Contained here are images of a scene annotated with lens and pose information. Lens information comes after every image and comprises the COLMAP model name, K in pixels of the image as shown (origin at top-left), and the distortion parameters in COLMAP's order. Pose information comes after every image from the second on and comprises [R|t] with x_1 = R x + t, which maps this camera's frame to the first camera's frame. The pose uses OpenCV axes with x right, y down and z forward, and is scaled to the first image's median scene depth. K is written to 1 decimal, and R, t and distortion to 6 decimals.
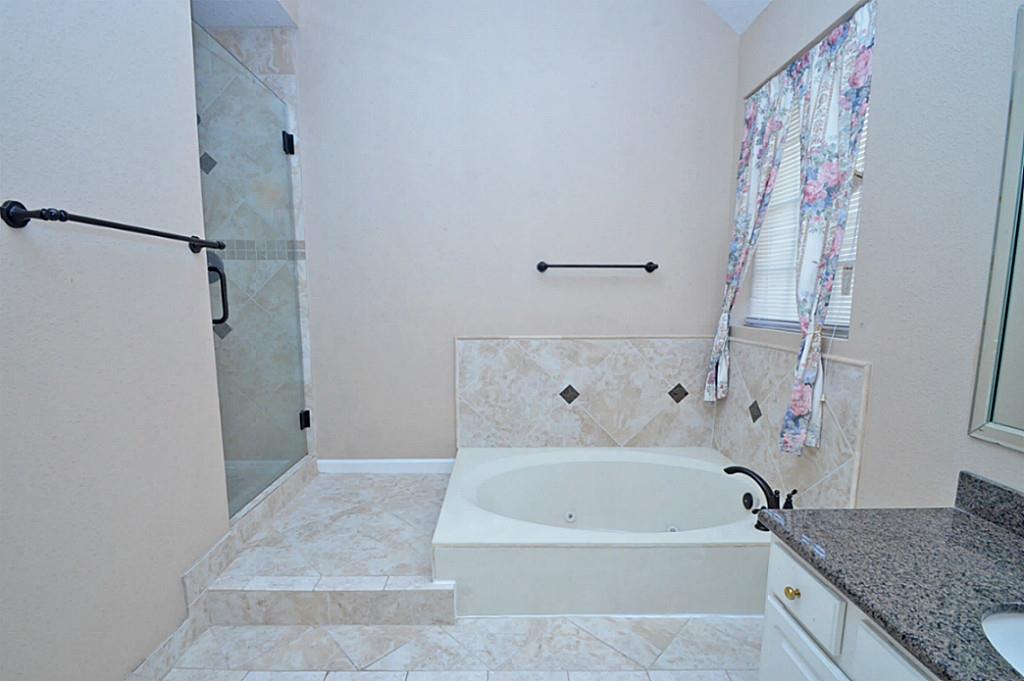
lens RADIAL K [[450.7, 0, 508.9], [0, 450.7, 358.6], [0, 0, 1]] dist [0.010530, -0.014723]
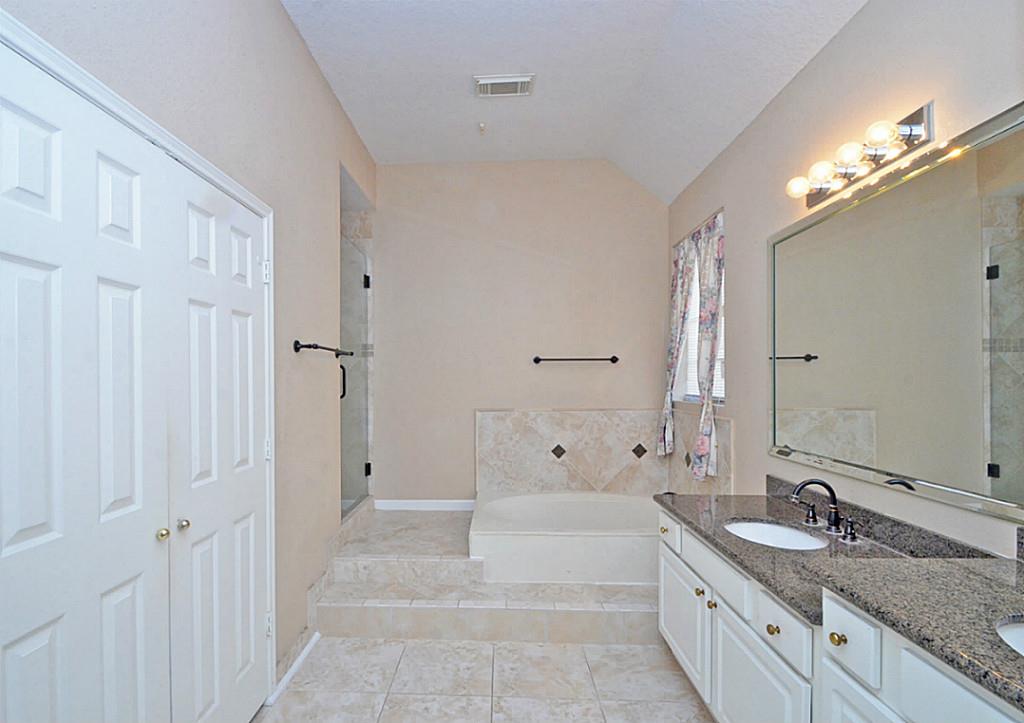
lens RADIAL K [[473.6, 0, 482.5], [0, 473.6, 381.4], [0, 0, 1]] dist [-0.000975, -0.001107]
pose [[0.998593, -0.006958, -0.052564, -0.020036], [-0.000142, 0.990999, -0.133870, 0.063977], [0.053022, 0.133690, 0.989604, -0.484582]]
